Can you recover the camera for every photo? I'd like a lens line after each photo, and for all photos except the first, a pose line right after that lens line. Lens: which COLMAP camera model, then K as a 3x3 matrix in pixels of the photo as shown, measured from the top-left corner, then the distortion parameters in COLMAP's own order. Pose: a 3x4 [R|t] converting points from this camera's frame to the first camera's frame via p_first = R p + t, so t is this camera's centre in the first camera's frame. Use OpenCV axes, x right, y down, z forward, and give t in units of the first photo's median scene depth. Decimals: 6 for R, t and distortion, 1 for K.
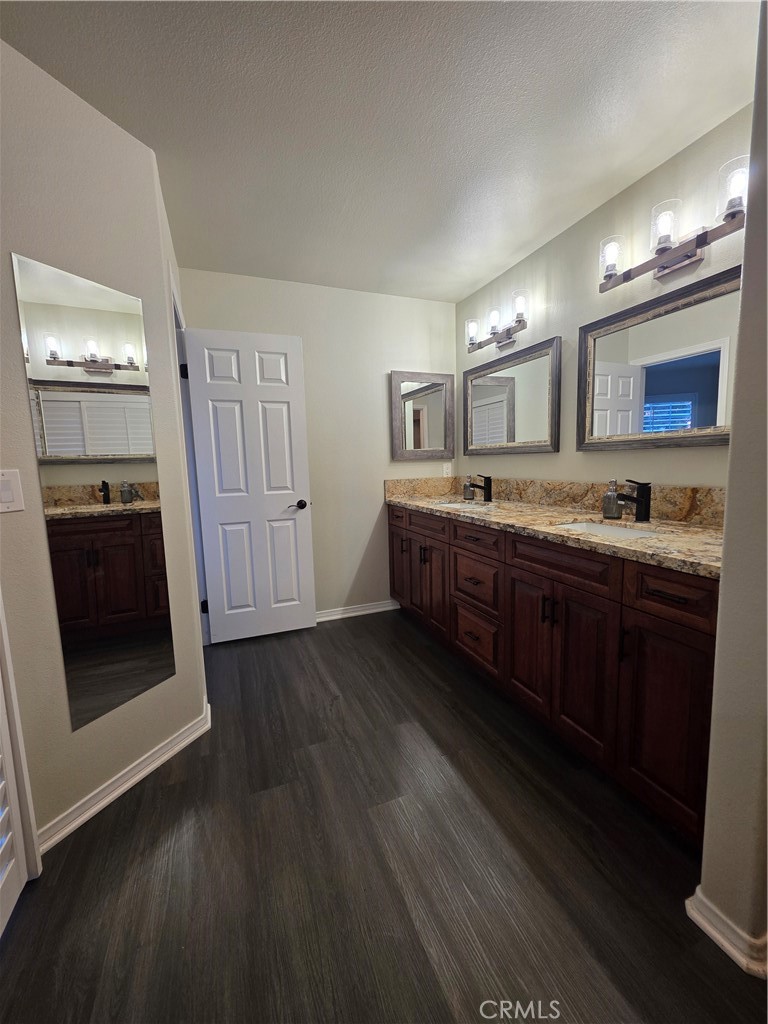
lens RADIAL K [[417.9, 0, 387.7], [0, 417.9, 511.6], [0, 0, 1]] dist [0.010997, 0.000126]
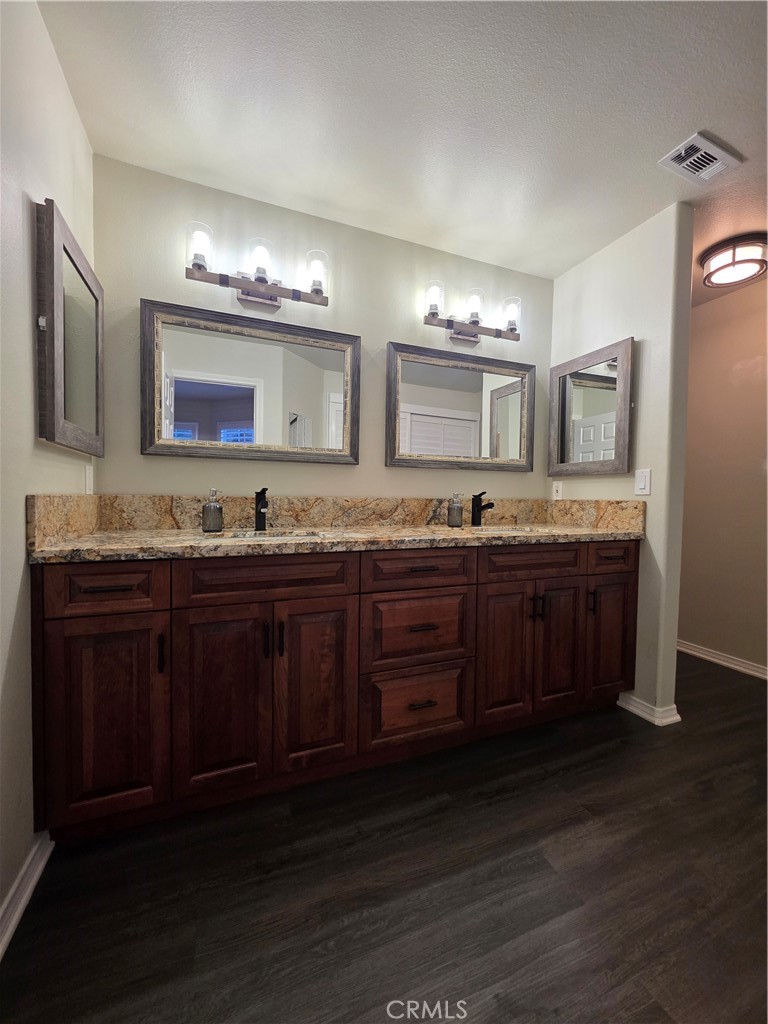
lens RADIAL K [[417.9, 0, 409.7], [0, 417.9, 504.3], [0, 0, 1]] dist [0.010997, 0.000126]
pose [[-0.033956, 0.002524, 0.999420, -0.529496], [0.107202, 0.994237, 0.001132, -0.052519], [-0.993657, 0.107178, -0.034031, 1.024090]]
